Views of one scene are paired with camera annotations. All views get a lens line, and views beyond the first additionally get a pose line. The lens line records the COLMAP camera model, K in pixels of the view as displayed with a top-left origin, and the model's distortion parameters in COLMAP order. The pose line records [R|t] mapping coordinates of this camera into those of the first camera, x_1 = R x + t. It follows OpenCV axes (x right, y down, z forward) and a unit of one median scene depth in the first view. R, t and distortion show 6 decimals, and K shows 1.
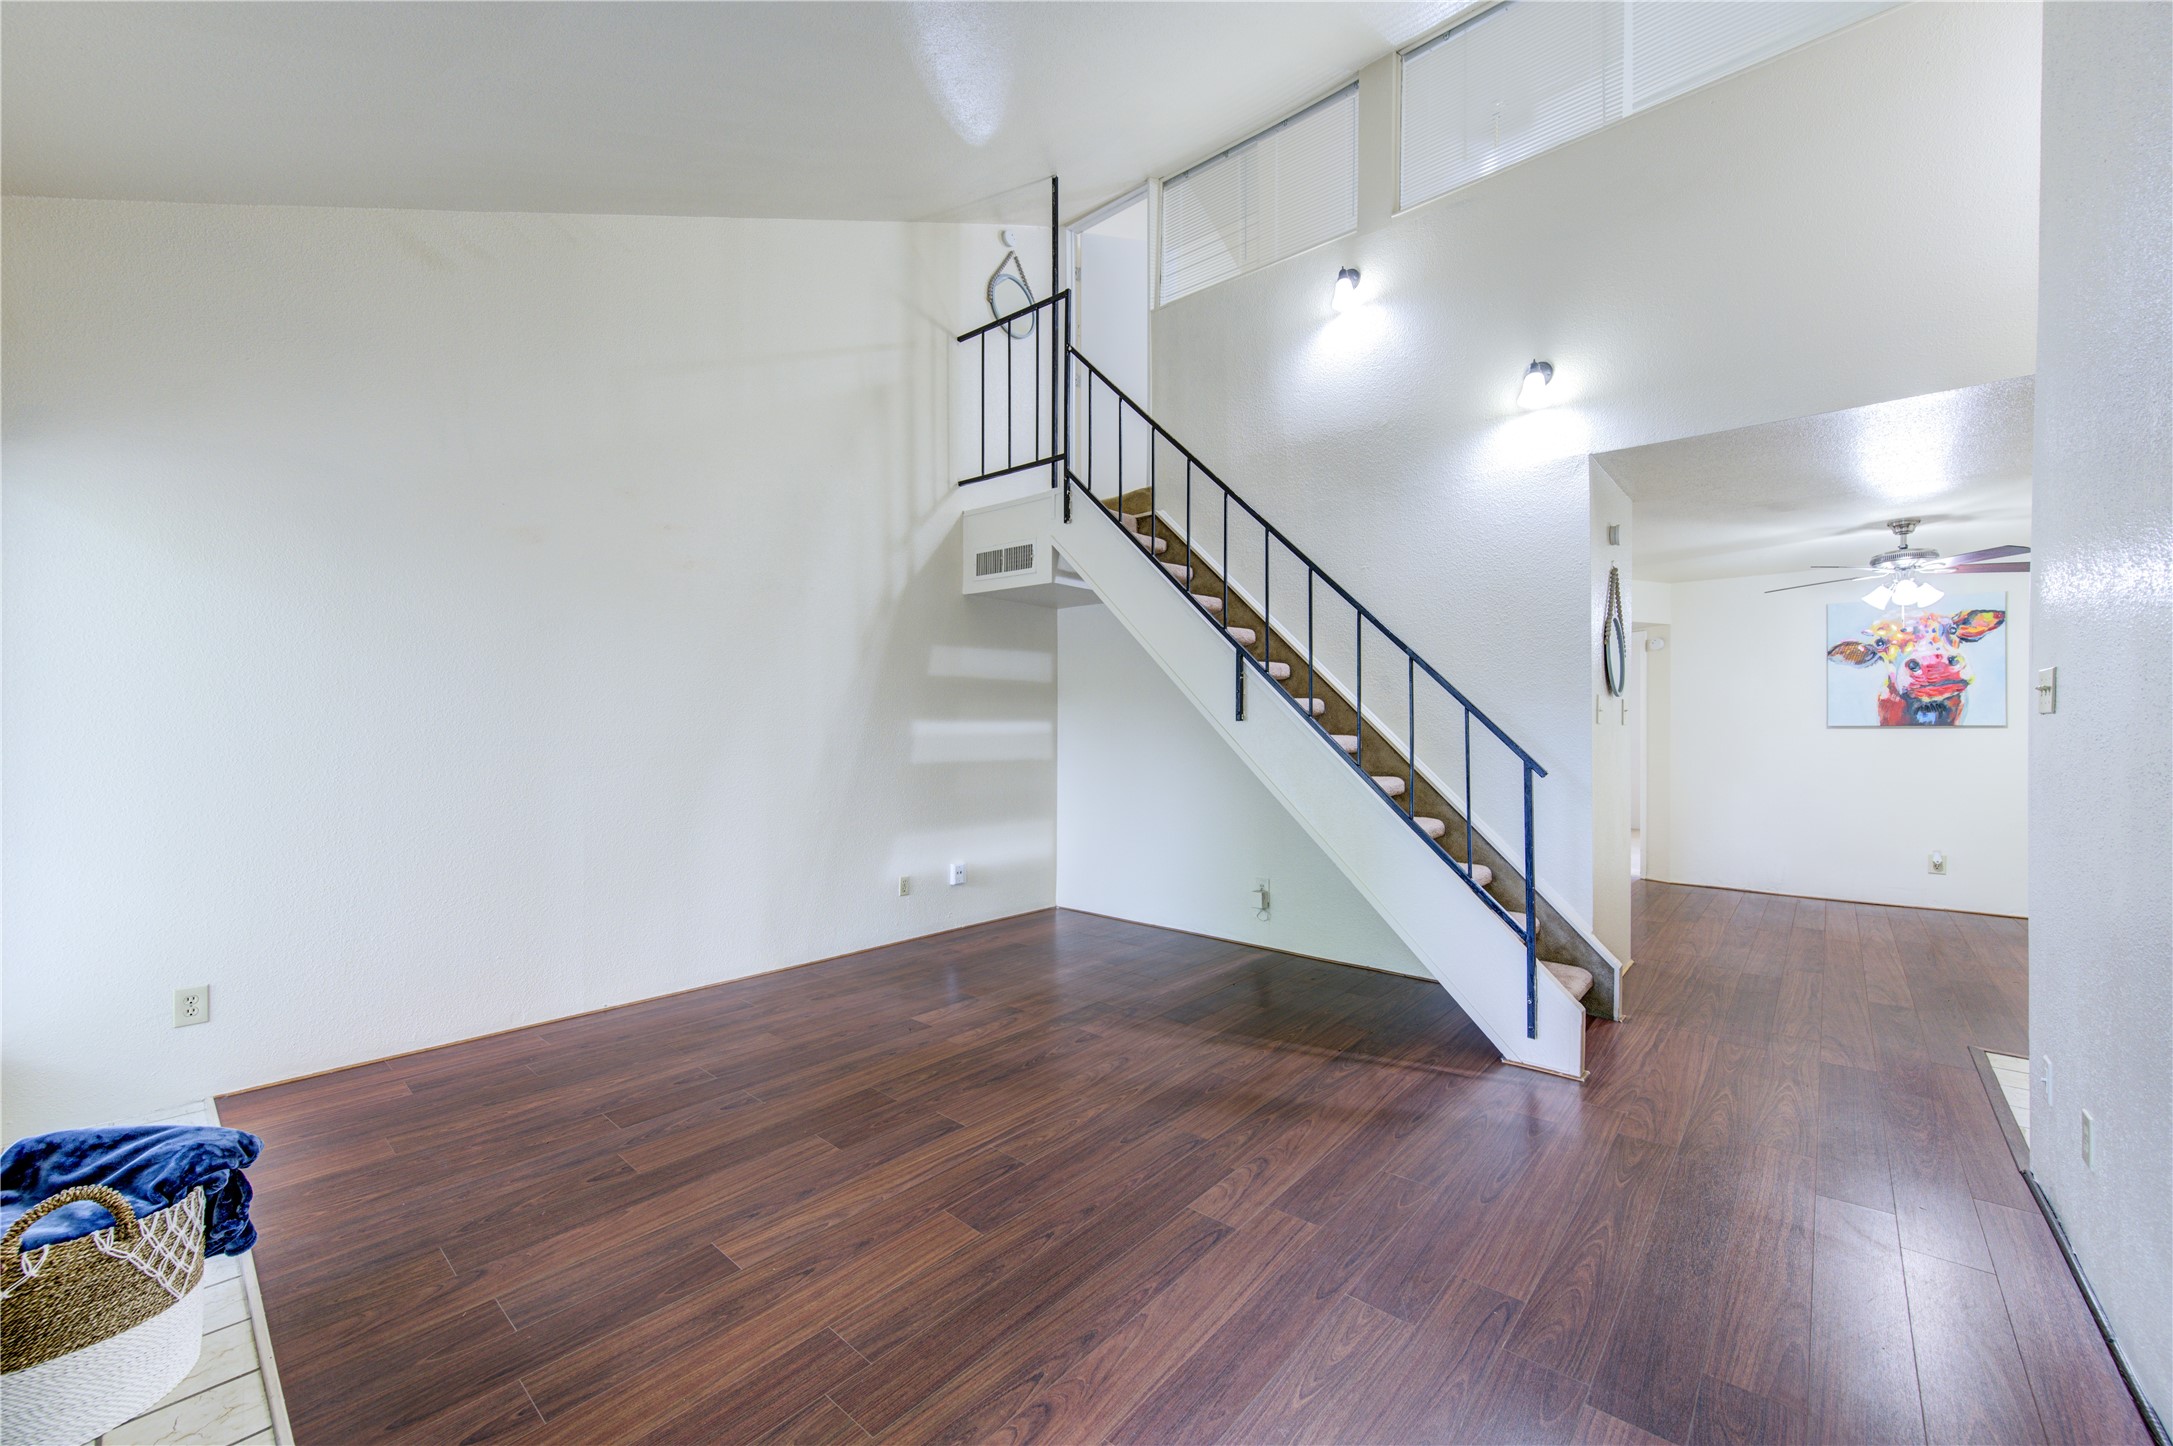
lens RADIAL K [[852.7, 0, 1077.8], [0, 852.7, 731.6], [0, 0, 1]] dist [0.000447, -0.000505]
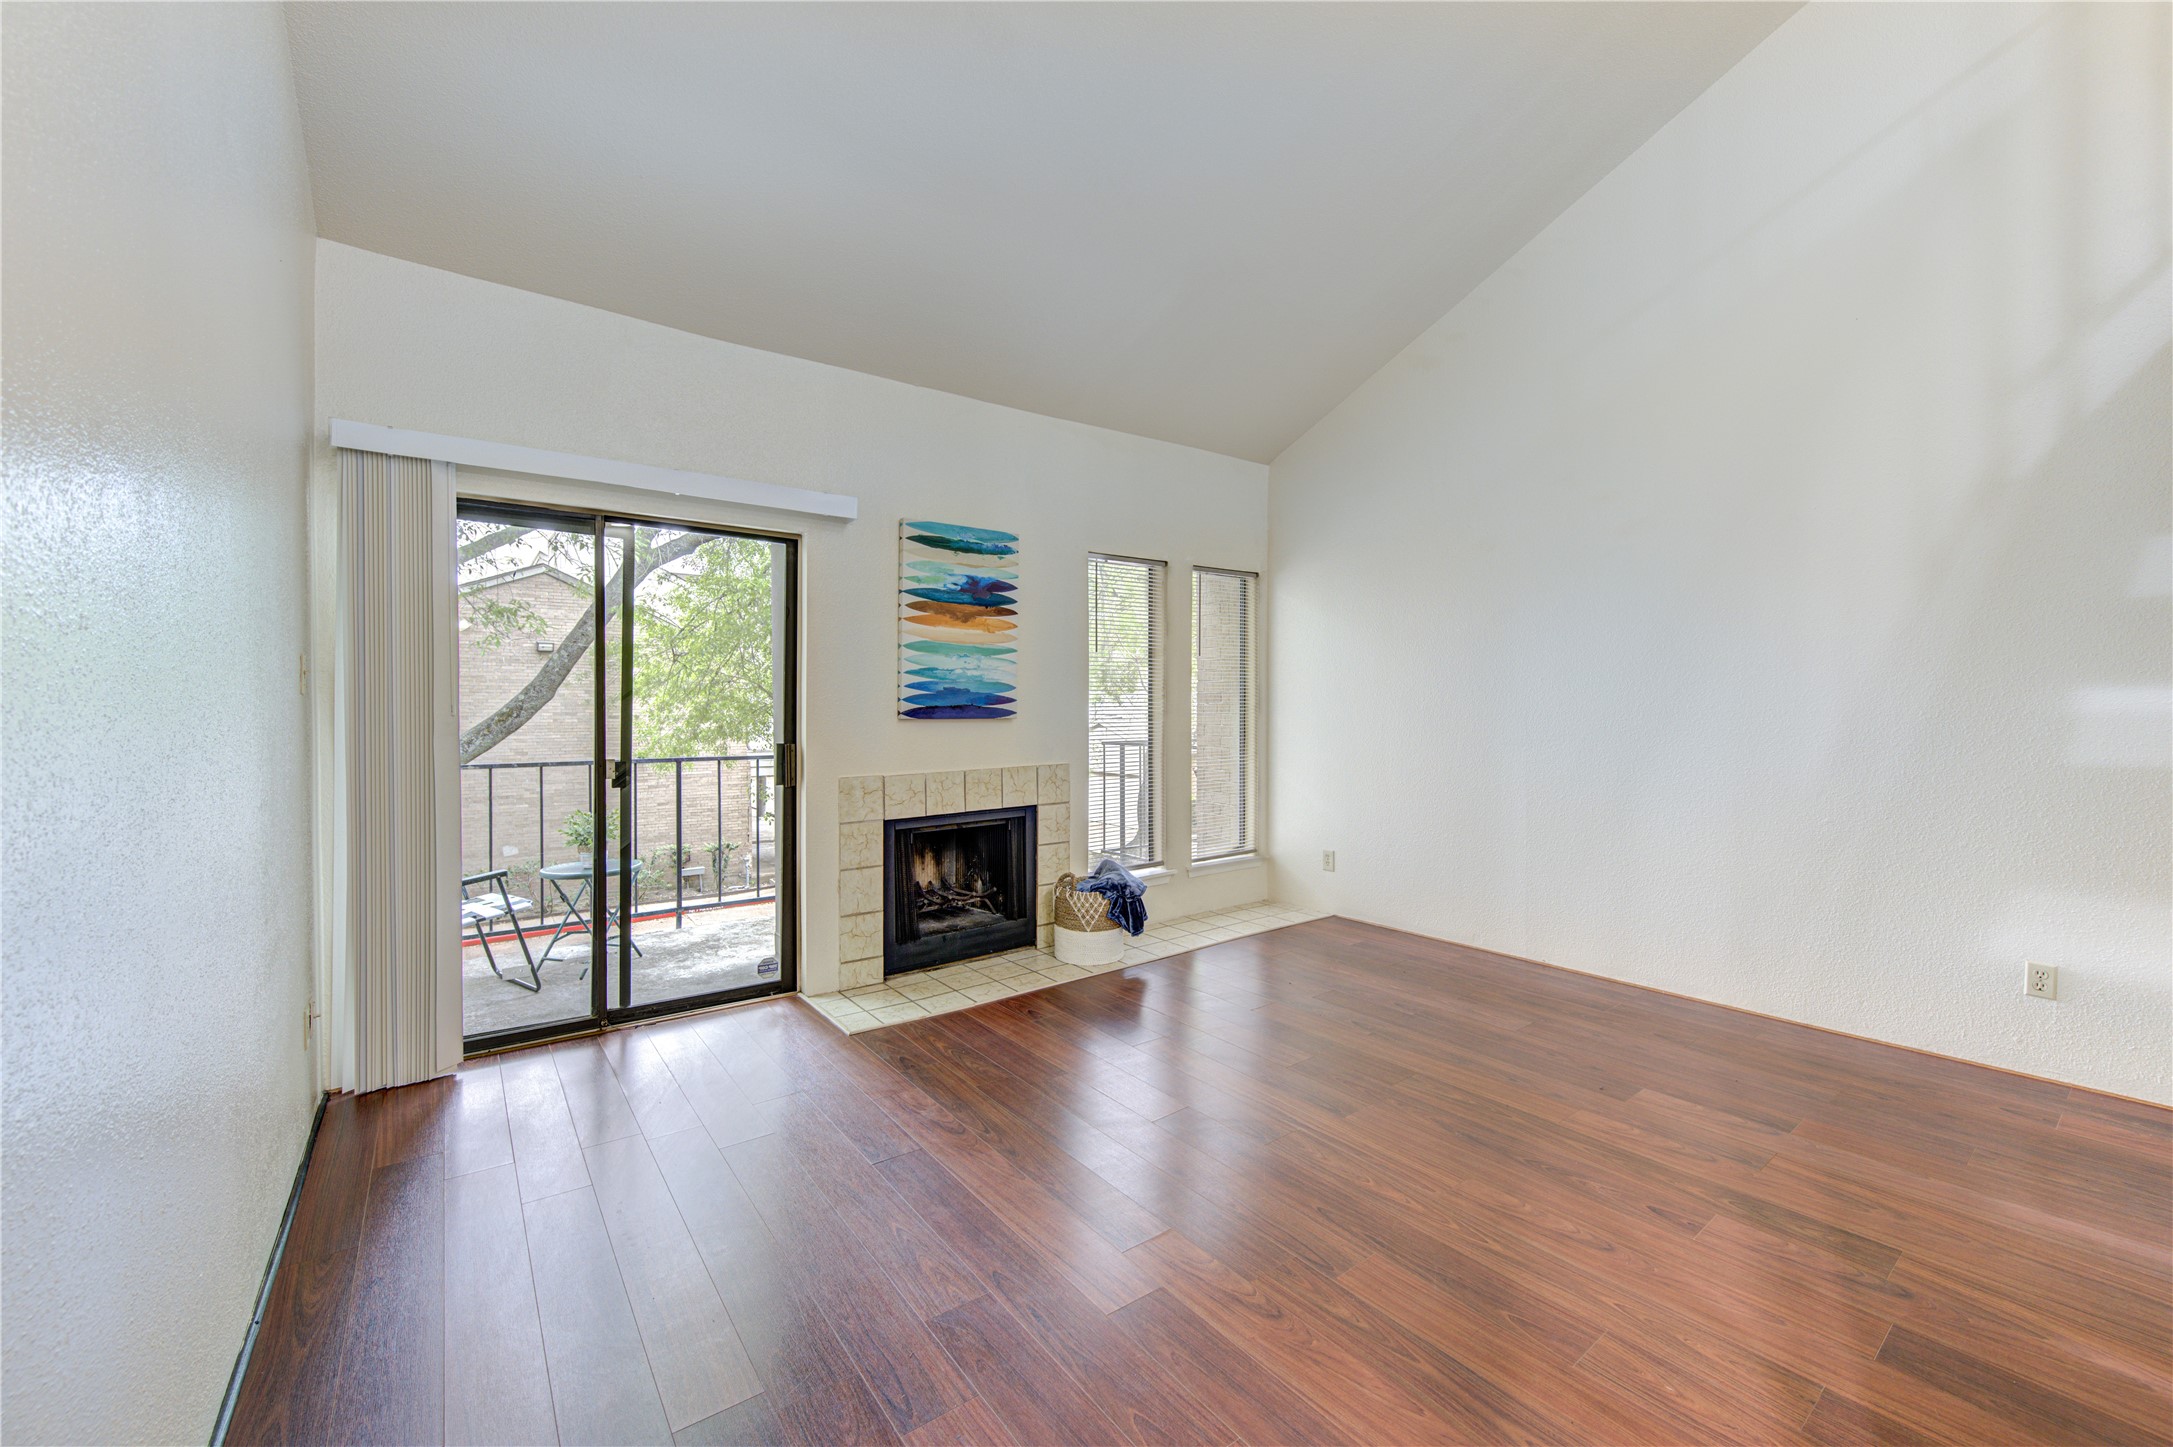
lens RADIAL K [[859.7, 0, 1100.8], [0, 859.7, 714.1], [0, 0, 1]] dist [0.002523, -0.000367]
pose [[-0.192056, 0.009714, -0.981336, 0.412673], [0.001236, 0.999953, 0.009656, -0.001595], [0.981383, 0.000641, -0.192059, 0.435327]]
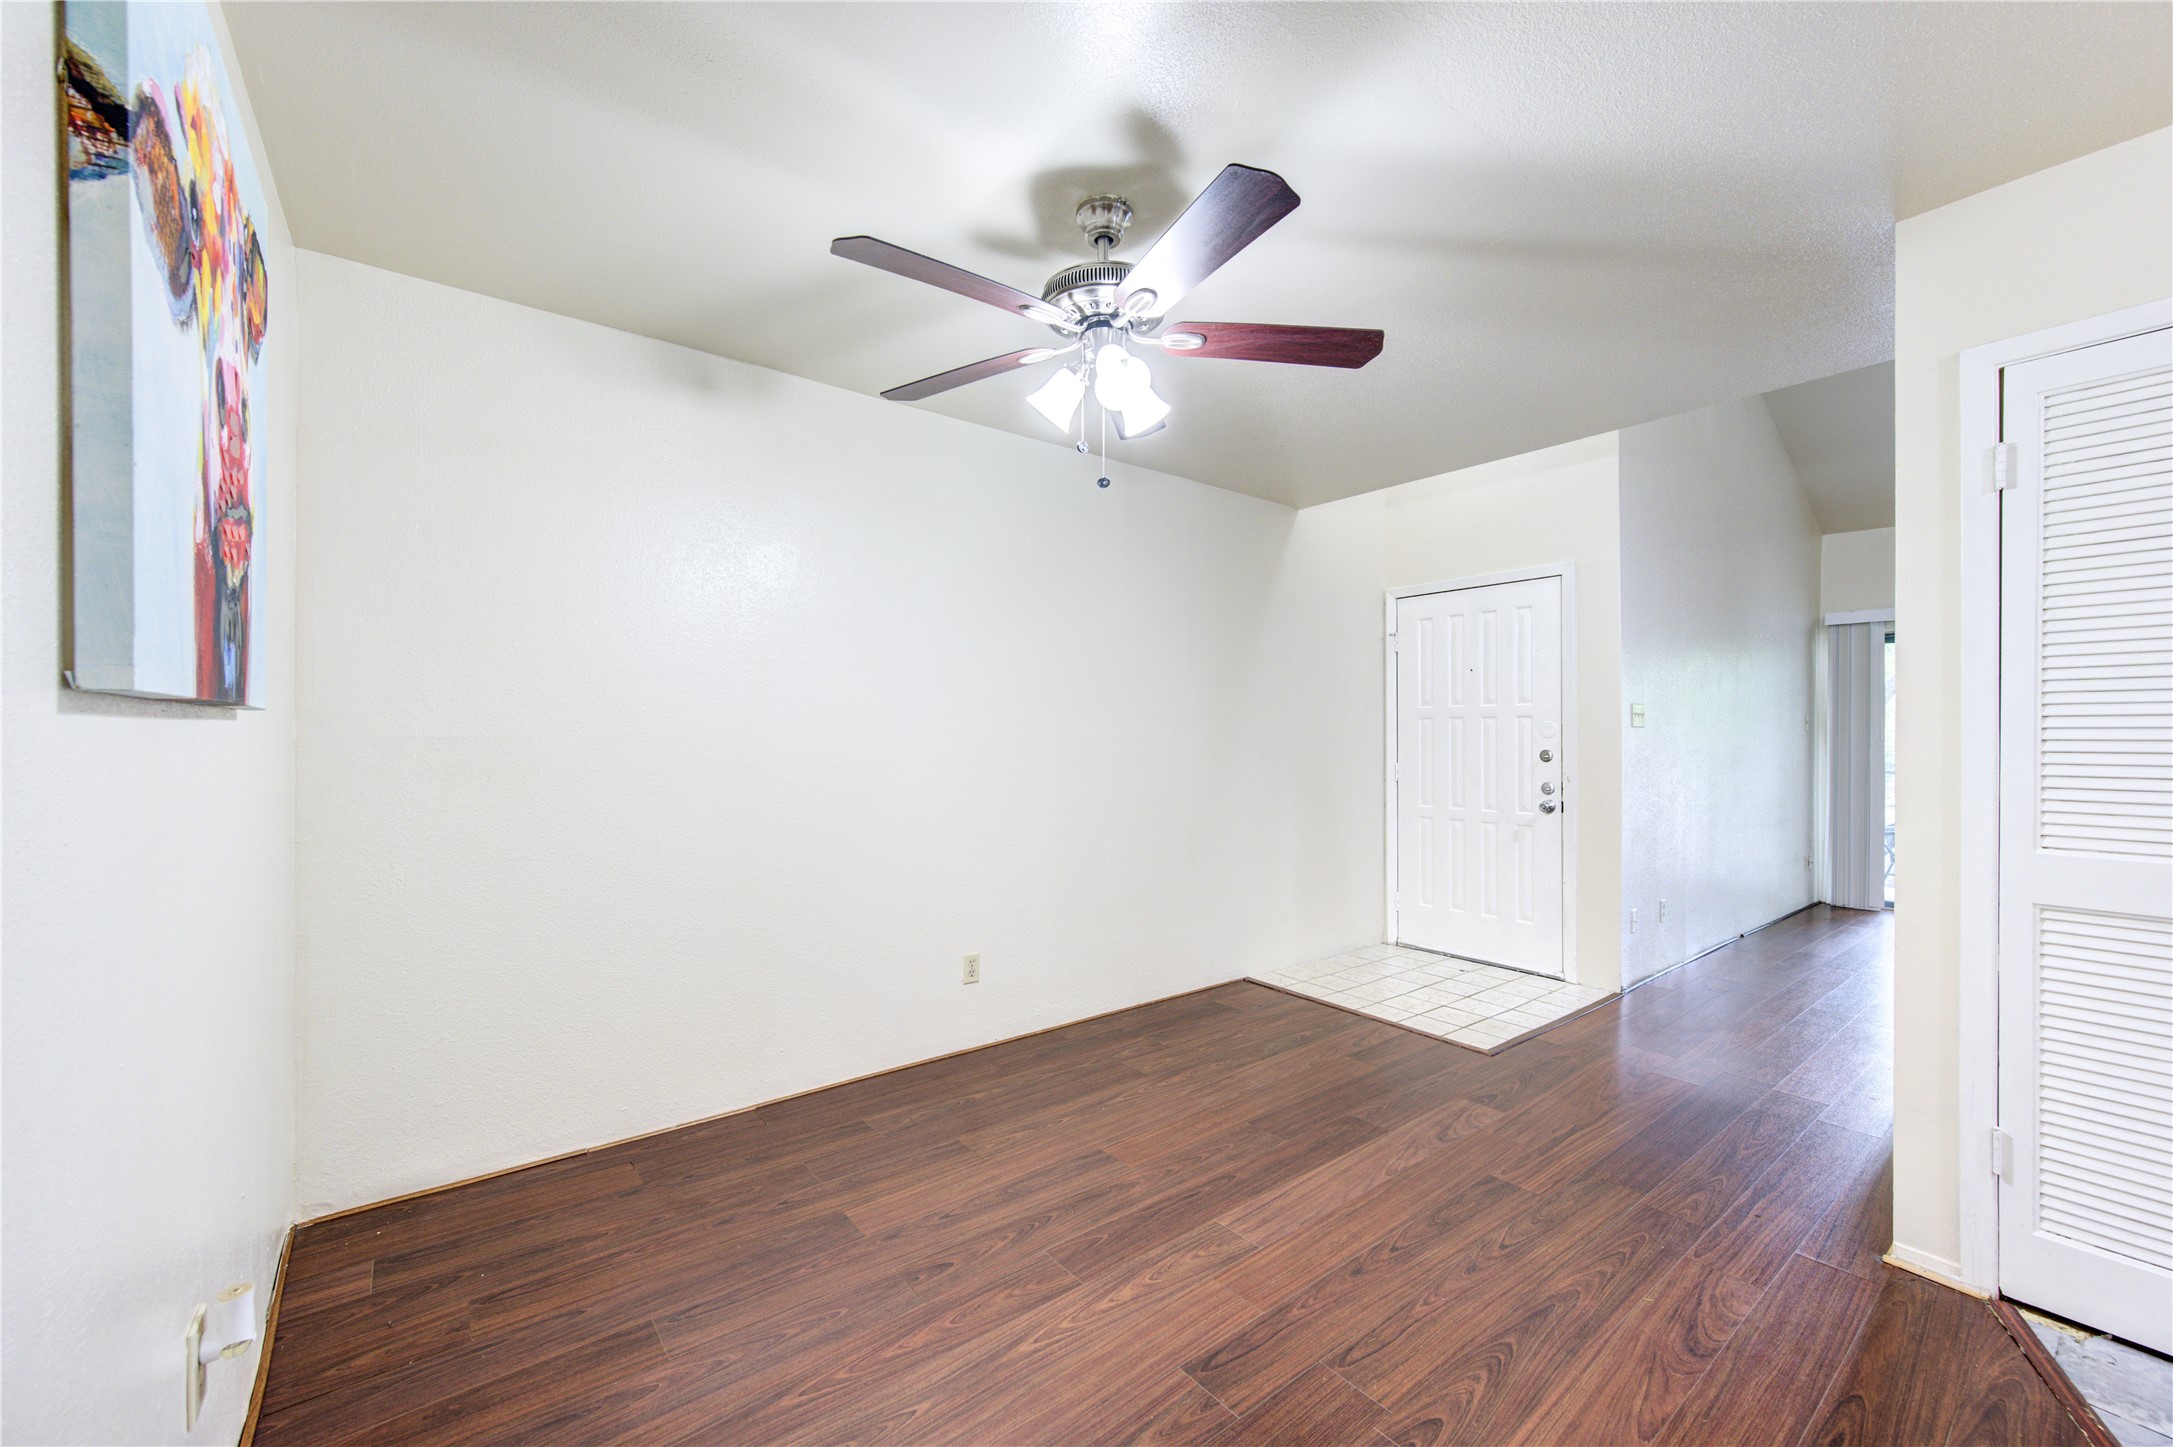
lens RADIAL K [[852.7, 0, 1077.8], [0, 852.7, 732.1], [0, 0, 1]] dist [0.000447, -0.000505]
pose [[-0.982970, -0.004056, 0.183720, 0.778311], [-0.004486, 0.999988, -0.001924, -0.000253], [-0.183710, -0.002715, -0.982977, 1.197029]]
